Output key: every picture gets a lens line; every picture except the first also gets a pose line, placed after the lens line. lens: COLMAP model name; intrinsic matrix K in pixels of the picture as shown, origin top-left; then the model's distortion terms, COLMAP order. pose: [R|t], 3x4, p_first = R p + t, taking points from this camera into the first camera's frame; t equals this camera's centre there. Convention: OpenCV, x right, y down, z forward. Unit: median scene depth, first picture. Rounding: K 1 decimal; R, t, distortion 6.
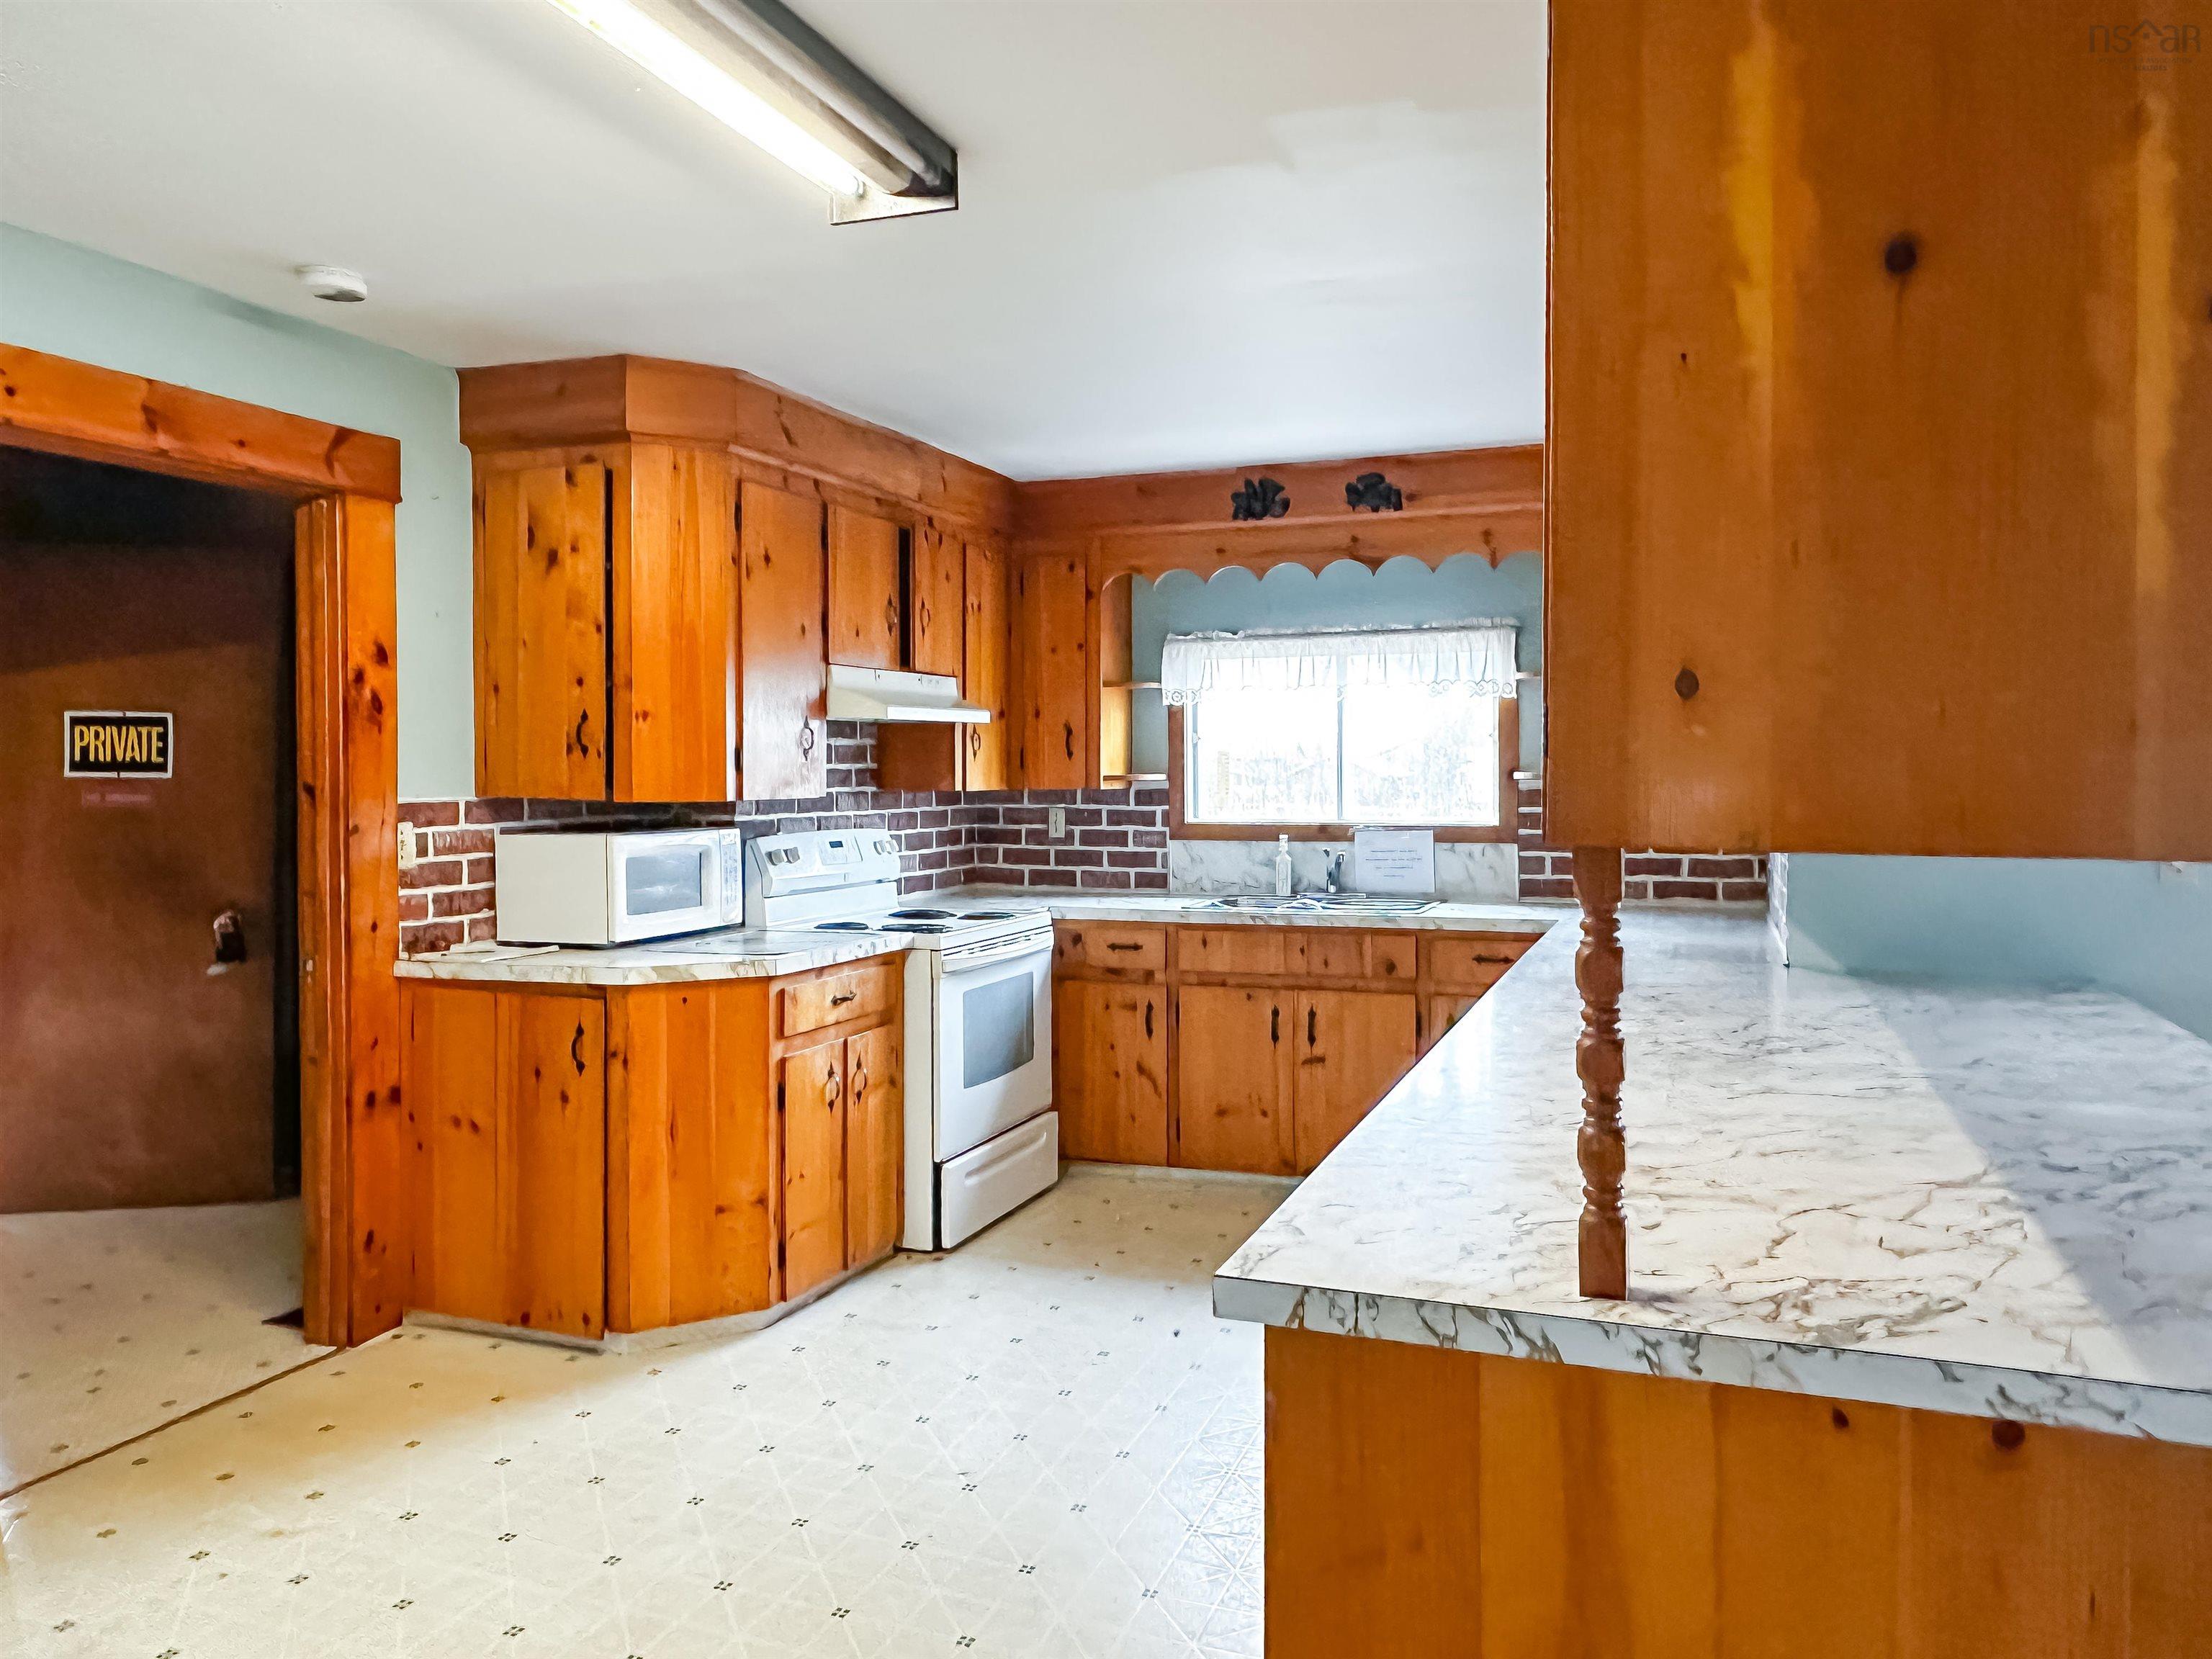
lens RADIAL K [[1488.2, 0, 1206.4], [0, 1488.2, 775.4], [0, 0, 1]] dist [-0.003975, 0.001881]
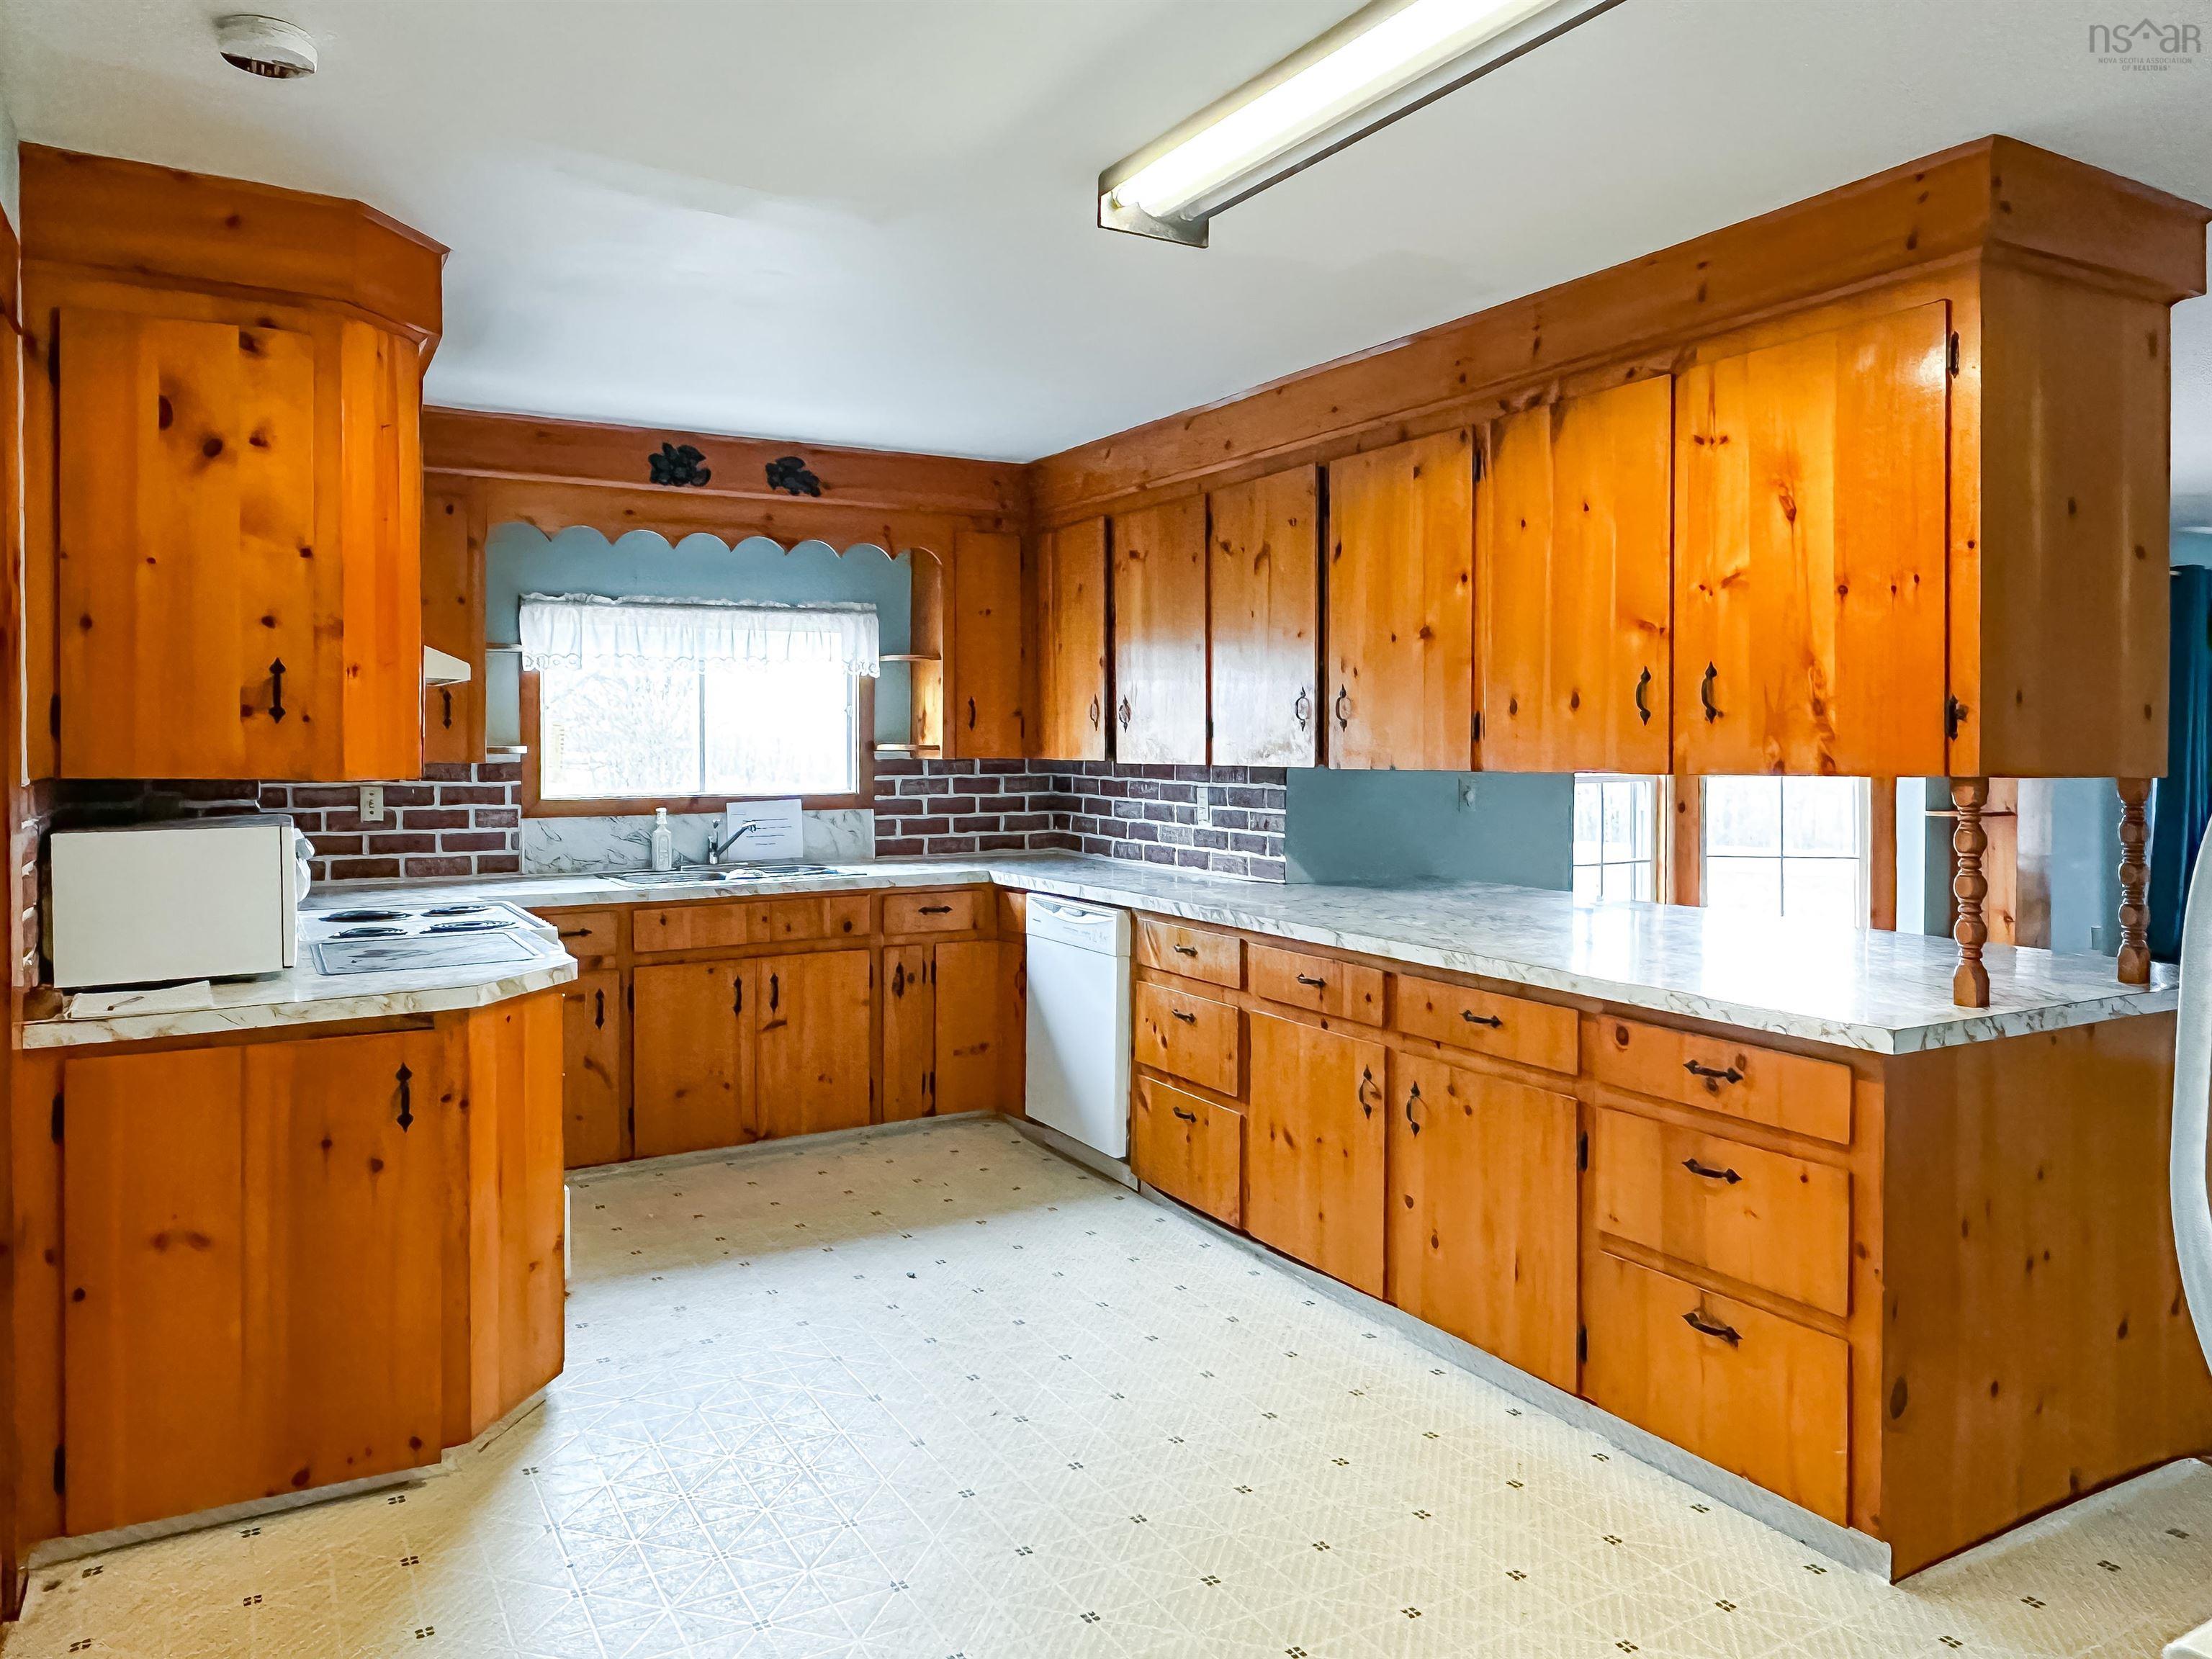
lens RADIAL K [[1488.2, 0, 1086.0], [0, 1488.2, 749.9], [0, 0, 1]] dist [-0.003975, 0.001881]
pose [[0.669350, -0.002765, 0.742942, -0.544175], [0.002616, 0.999996, 0.001365, 0.001153], [-0.742943, 0.001030, 0.669354, 0.153644]]
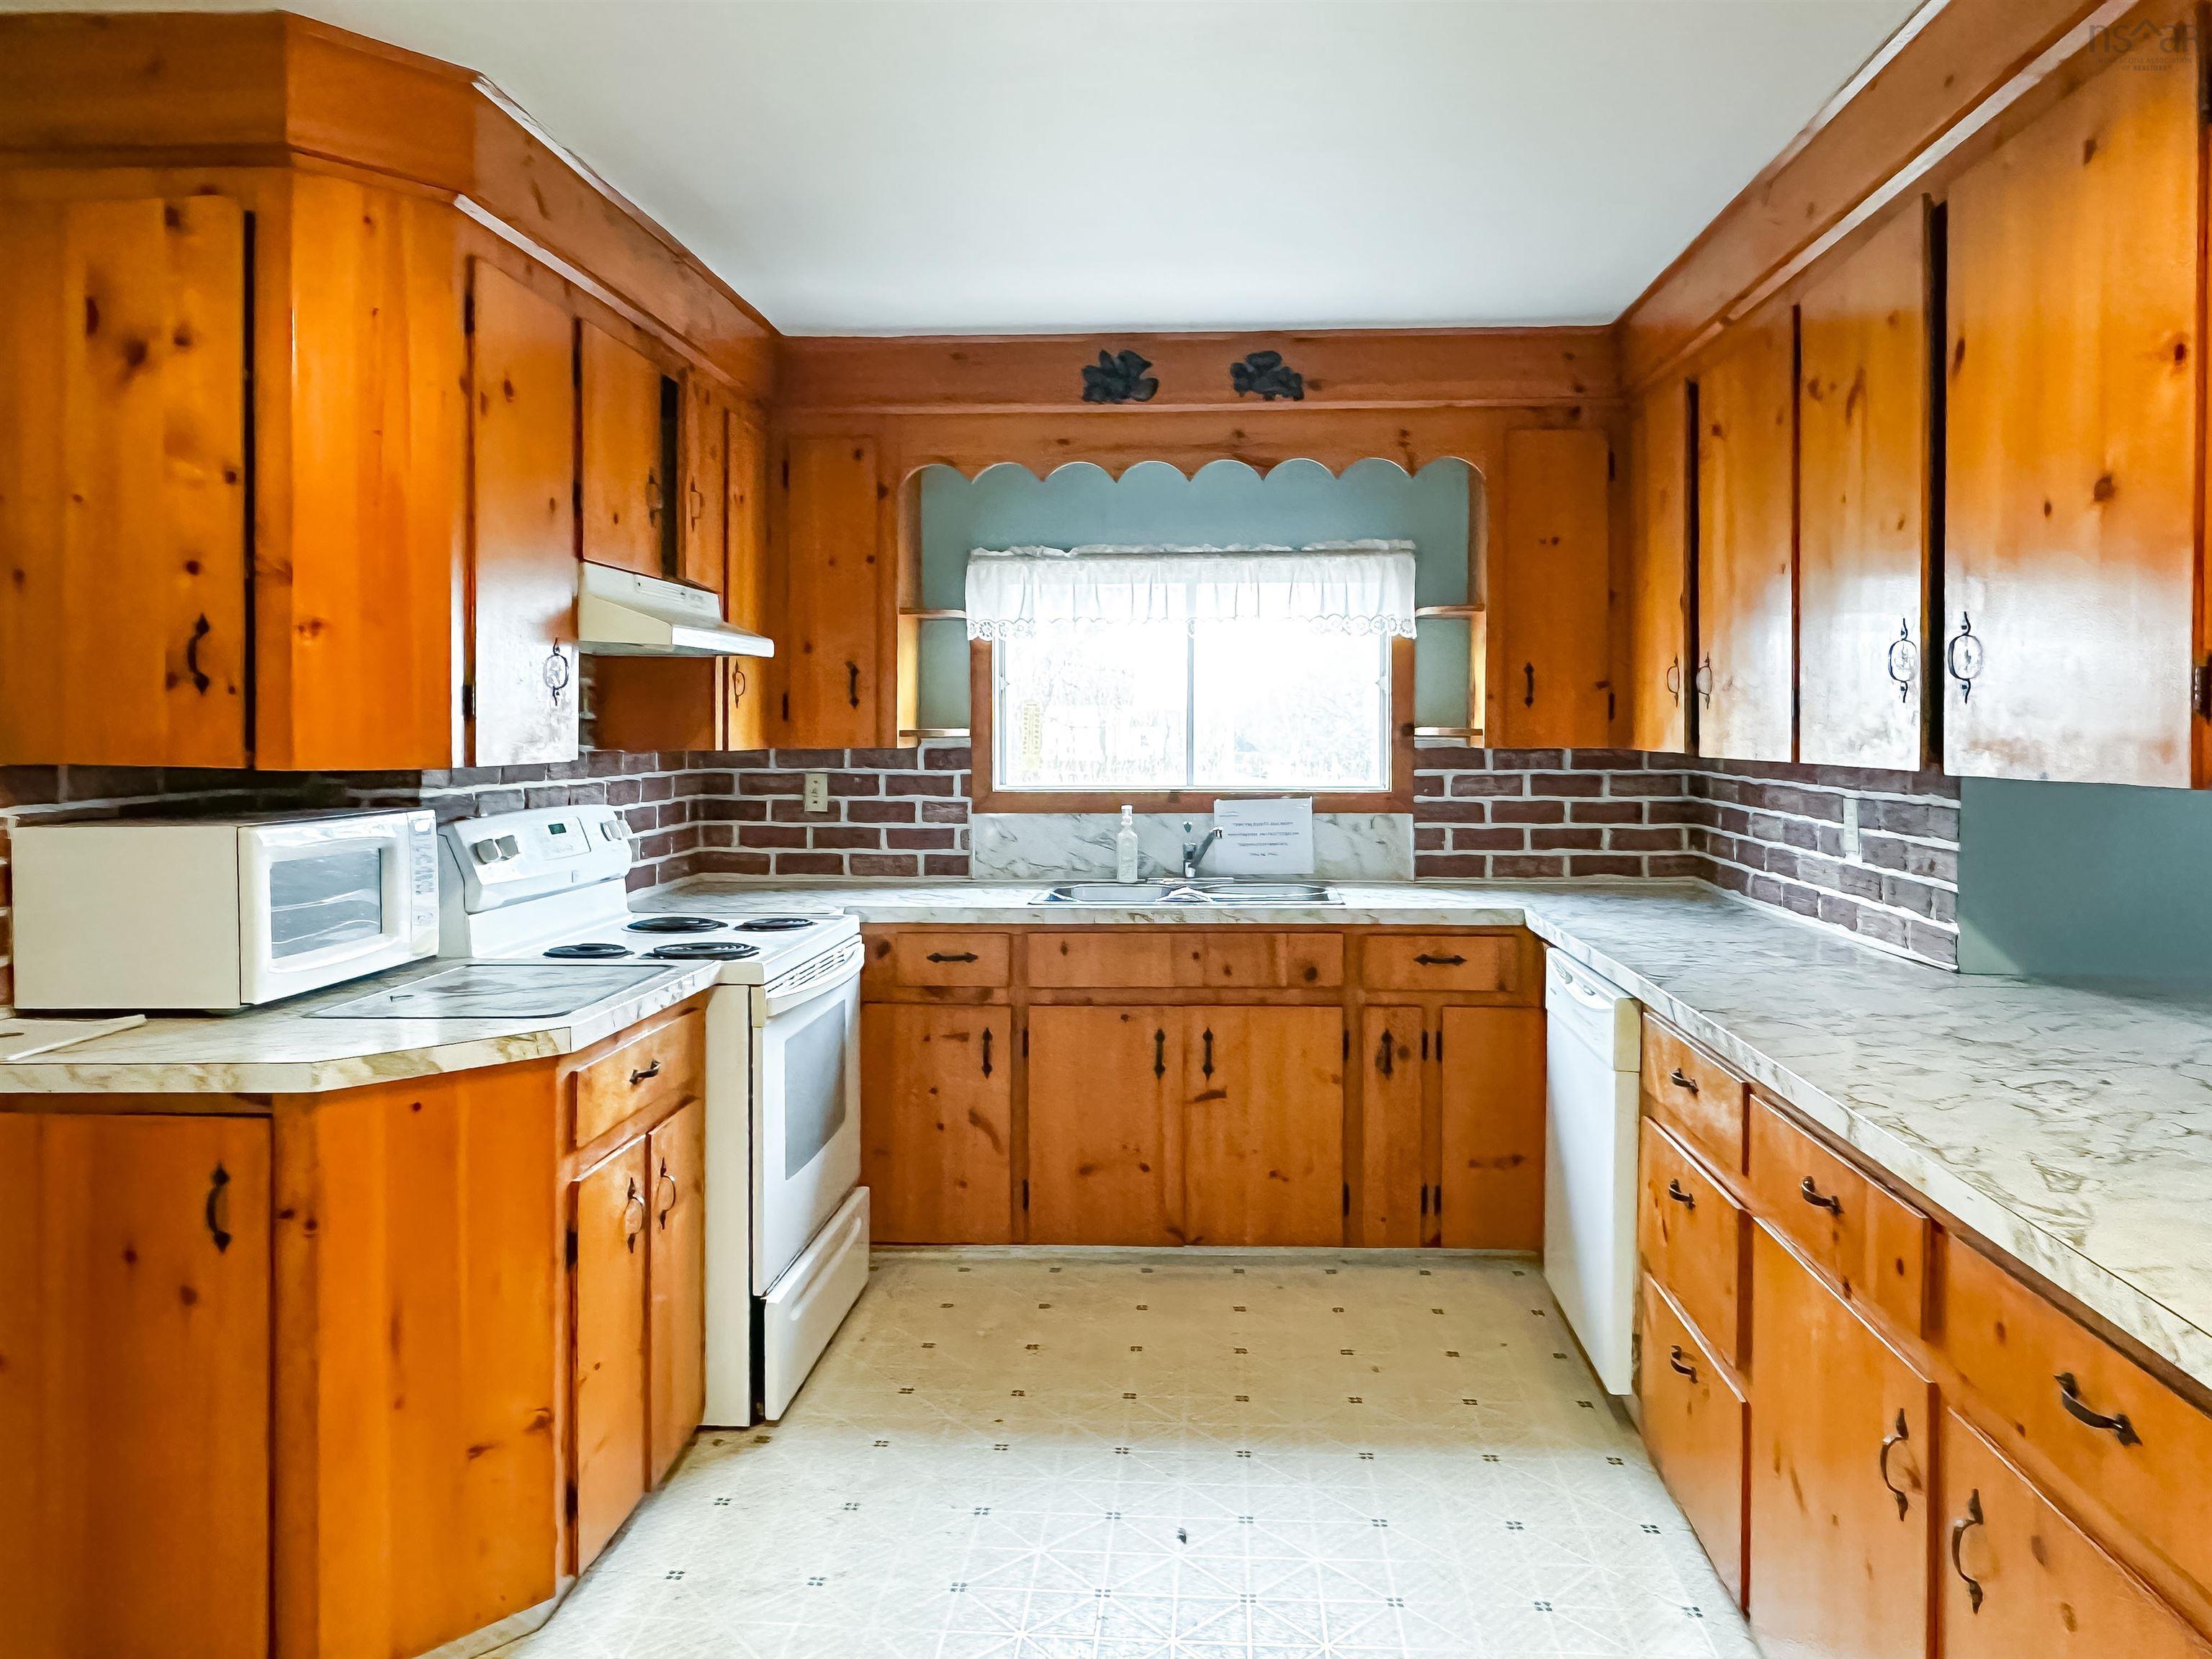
lens RADIAL K [[1488.2, 0, 1159.0], [0, 1488.2, 733.9], [0, 0, 1]] dist [-0.003975, 0.001881]
pose [[0.961780, 0.001643, 0.273817, -0.166894], [-0.001780, 0.999998, 0.000252, 0.001654], [-0.273816, -0.000730, 0.961782, 0.256656]]
